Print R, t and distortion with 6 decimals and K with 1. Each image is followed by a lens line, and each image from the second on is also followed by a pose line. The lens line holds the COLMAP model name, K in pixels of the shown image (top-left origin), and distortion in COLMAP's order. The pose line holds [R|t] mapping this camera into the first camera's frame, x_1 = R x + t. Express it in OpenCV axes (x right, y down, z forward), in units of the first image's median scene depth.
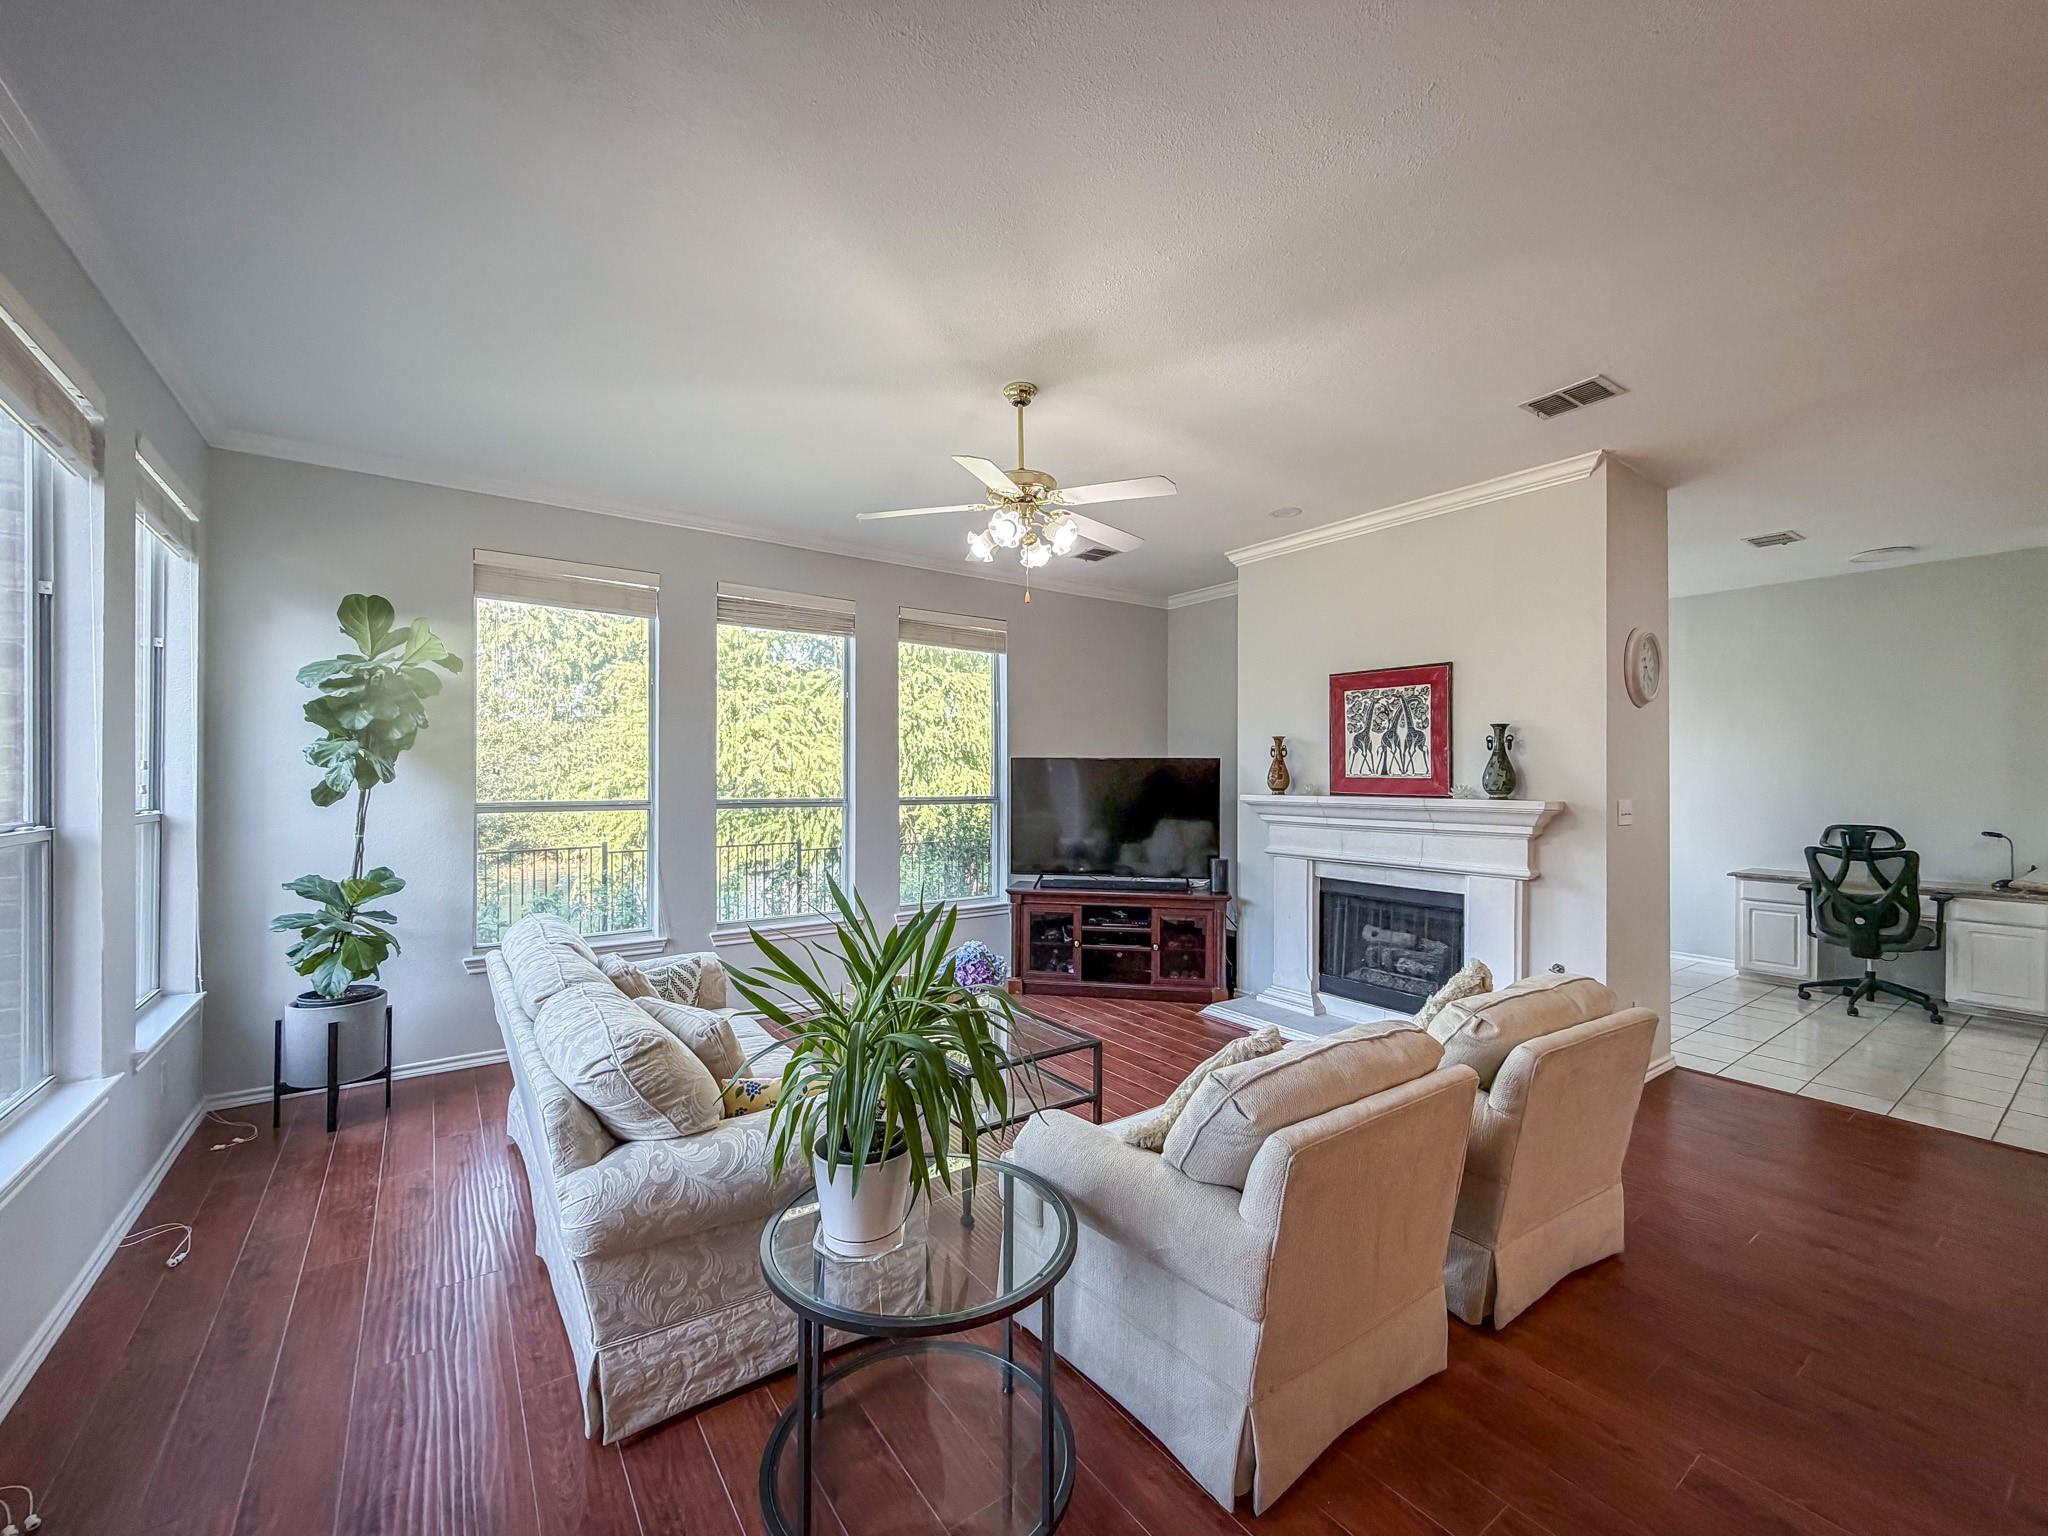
lens RADIAL K [[830.0, 0, 1072.3], [0, 830.0, 775.2], [0, 0, 1]] dist [-0.000953, -0.001297]
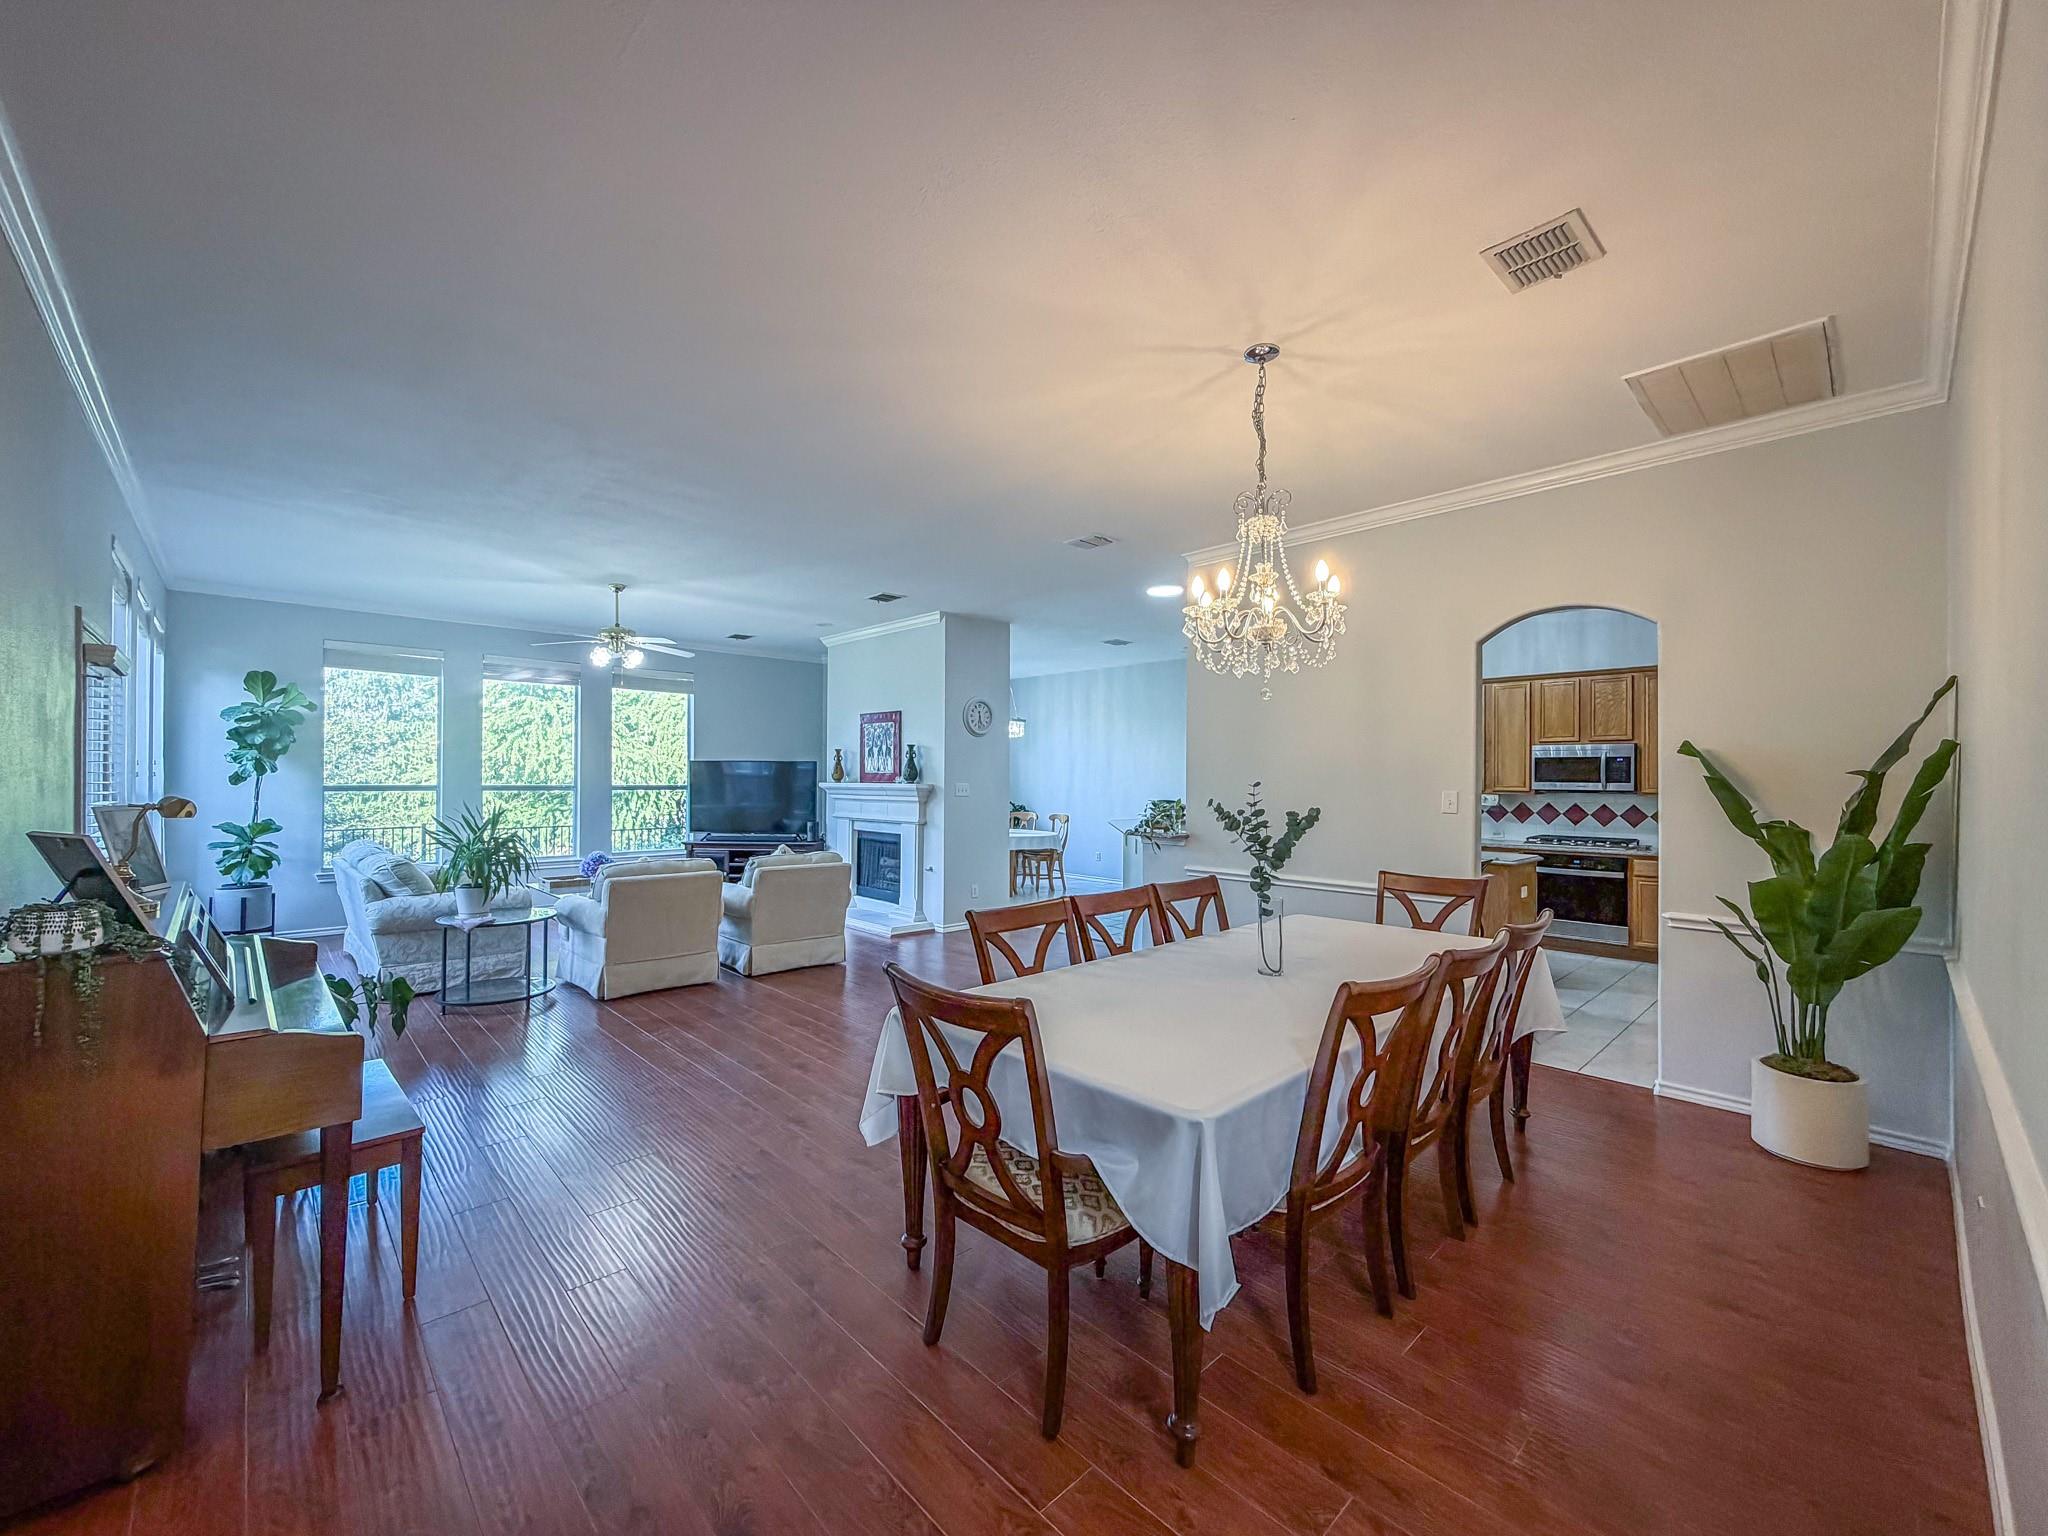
lens RADIAL K [[830.0, 0, 1075.8], [0, 830.0, 775.7], [0, 0, 1]] dist [-0.000953, -0.001297]
pose [[0.991559, 0.003314, 0.129611, 0.665410], [-0.003209, 0.999994, -0.001016, 0.011418], [-0.129613, 0.000592, 0.991564, -0.996731]]
